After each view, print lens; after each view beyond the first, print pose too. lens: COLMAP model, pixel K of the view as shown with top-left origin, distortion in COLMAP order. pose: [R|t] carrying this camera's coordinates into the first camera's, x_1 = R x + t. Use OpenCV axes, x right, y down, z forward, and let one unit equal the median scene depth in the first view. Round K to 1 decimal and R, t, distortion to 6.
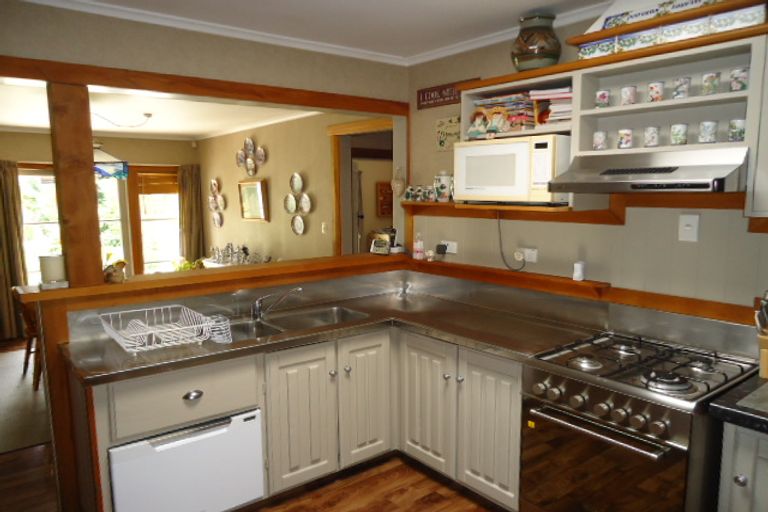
lens RADIAL K [[561.3, 0, 395.4], [0, 561.3, 259.4], [0, 0, 1]] dist [-0.155639, 0.179470]
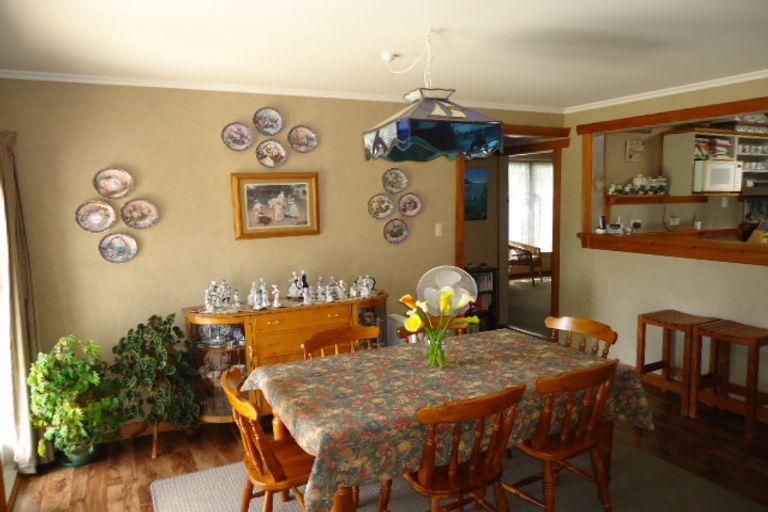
lens RADIAL K [[561.3, 0, 395.4], [0, 561.3, 259.4], [0, 0, 1]] dist [-0.155639, 0.179470]
pose [[0.201202, -0.101106, 0.974318, -1.691726], [0.142193, 0.987138, 0.073073, -0.144059], [-0.969174, 0.123838, 0.212991, 1.468613]]
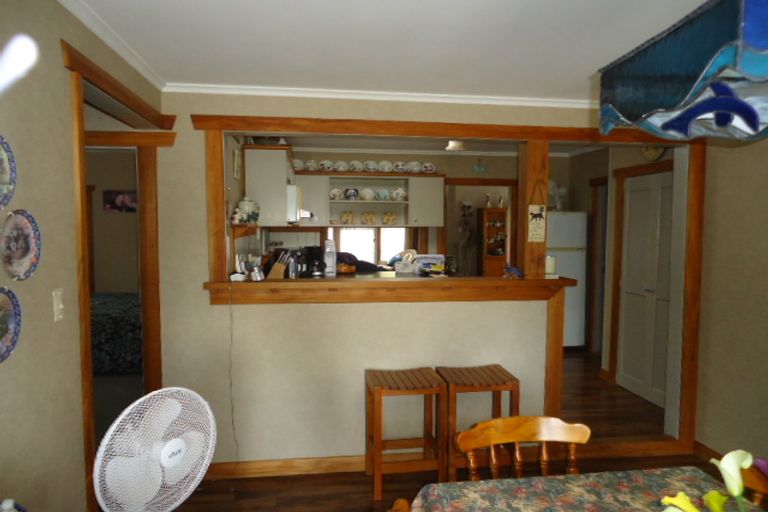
lens RADIAL K [[561.3, 0, 395.4], [0, 561.3, 259.4], [0, 0, 1]] dist [-0.155639, 0.179470]
pose [[-0.856728, -0.031684, 0.514794, -0.819596], [0.064306, 0.983761, 0.167566, -0.219903], [-0.511744, 0.176662, -0.840779, 1.969136]]
